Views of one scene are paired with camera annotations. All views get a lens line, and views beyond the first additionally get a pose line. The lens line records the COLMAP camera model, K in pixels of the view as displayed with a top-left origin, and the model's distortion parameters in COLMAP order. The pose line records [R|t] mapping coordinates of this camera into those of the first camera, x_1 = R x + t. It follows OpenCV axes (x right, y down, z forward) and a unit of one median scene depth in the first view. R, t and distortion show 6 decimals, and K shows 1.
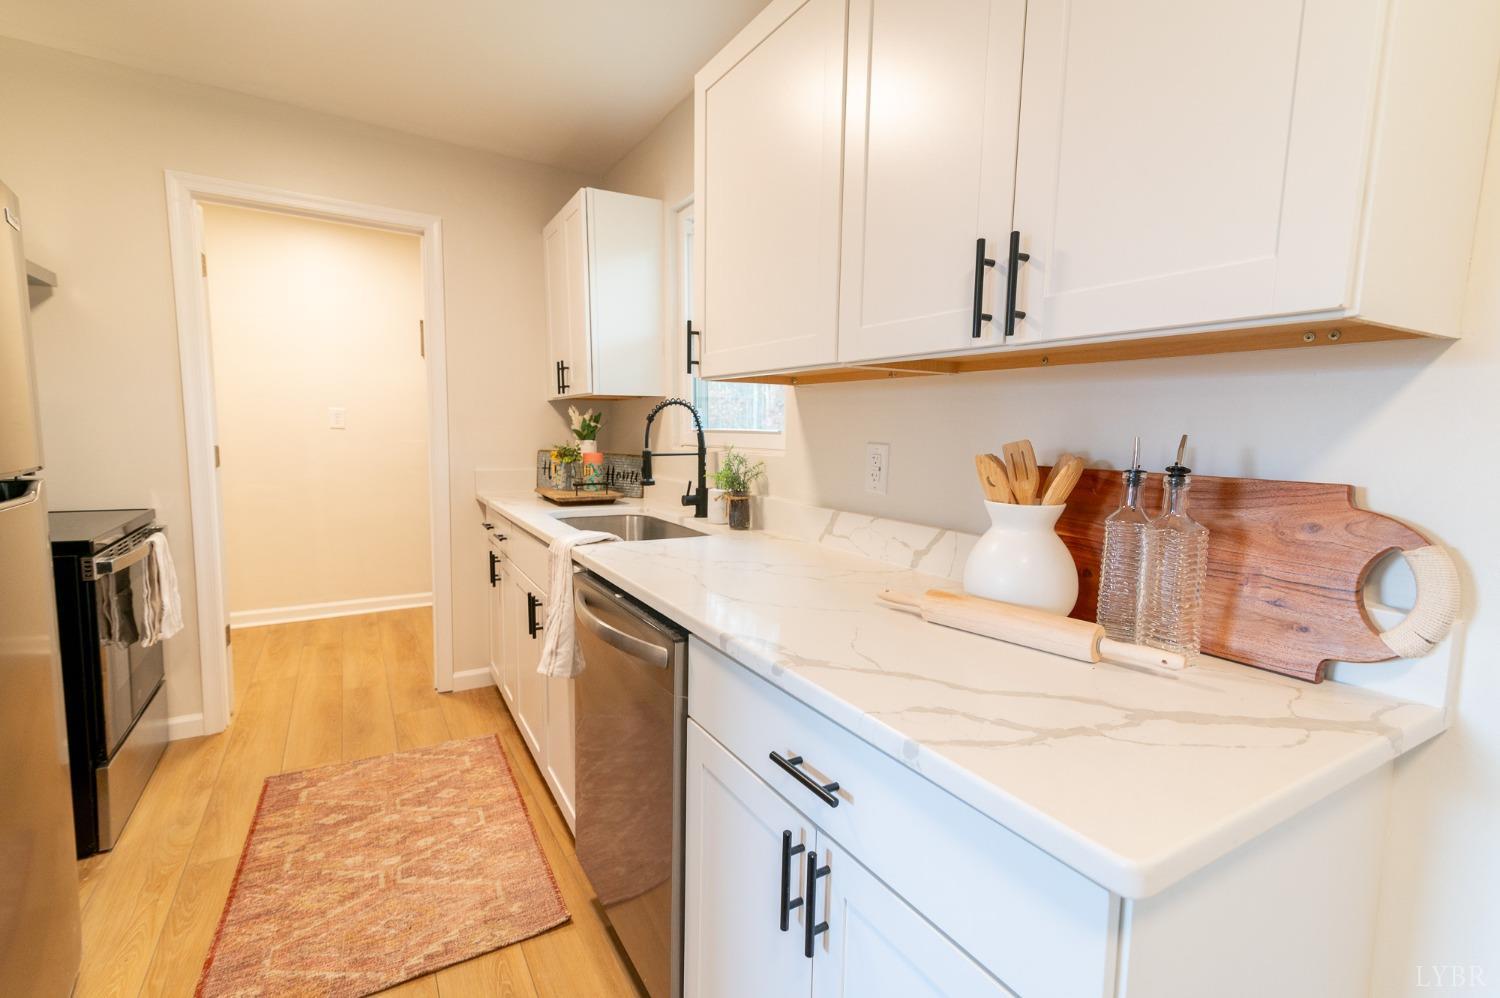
lens RADIAL K [[669.6, 0, 750.6], [0, 669.6, 497.9], [0, 0, 1]] dist [0.018269, -0.001584]
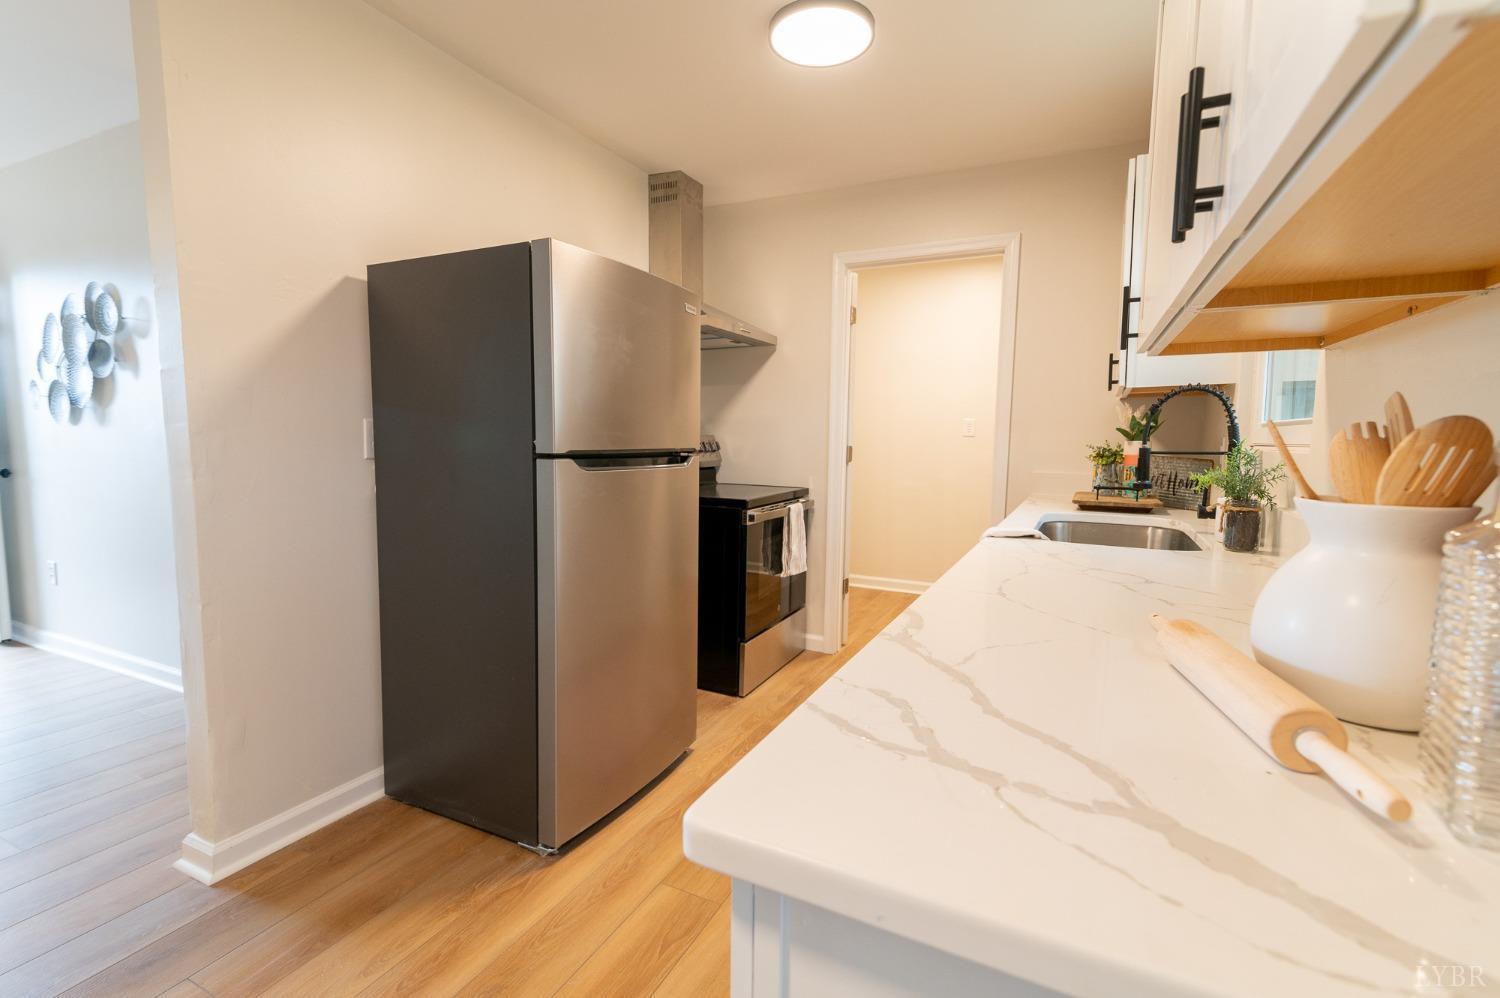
lens RADIAL K [[669.6, 0, 747.2], [0, 669.6, 498.1], [0, 0, 1]] dist [0.018269, -0.001584]
pose [[0.537140, 0.066775, -0.840846, 0.319703], [-0.088630, 0.995811, 0.022463, 0.020261], [0.838824, 0.062458, 0.540808, 0.130288]]
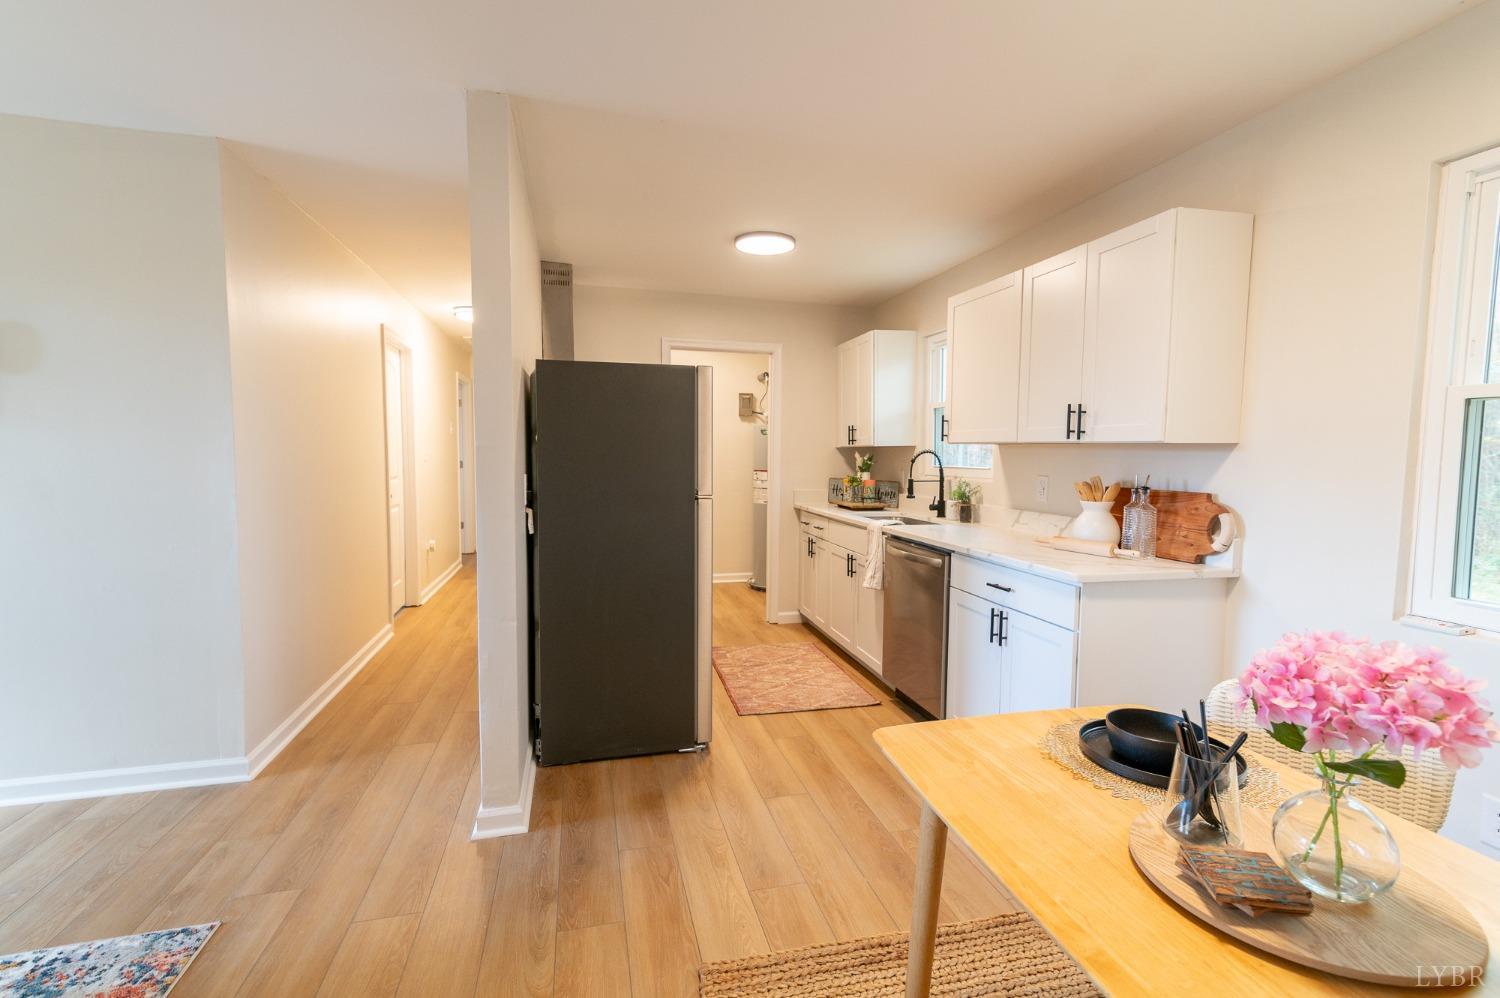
lens RADIAL K [[669.6, 0, 746.4], [0, 669.6, 495.9], [0, 0, 1]] dist [0.018269, -0.001584]
pose [[0.955027, 0.009401, -0.296370, -0.045791], [-0.021730, 0.999029, -0.038335, 0.057792], [0.295722, 0.043051, 0.954304, -0.911250]]
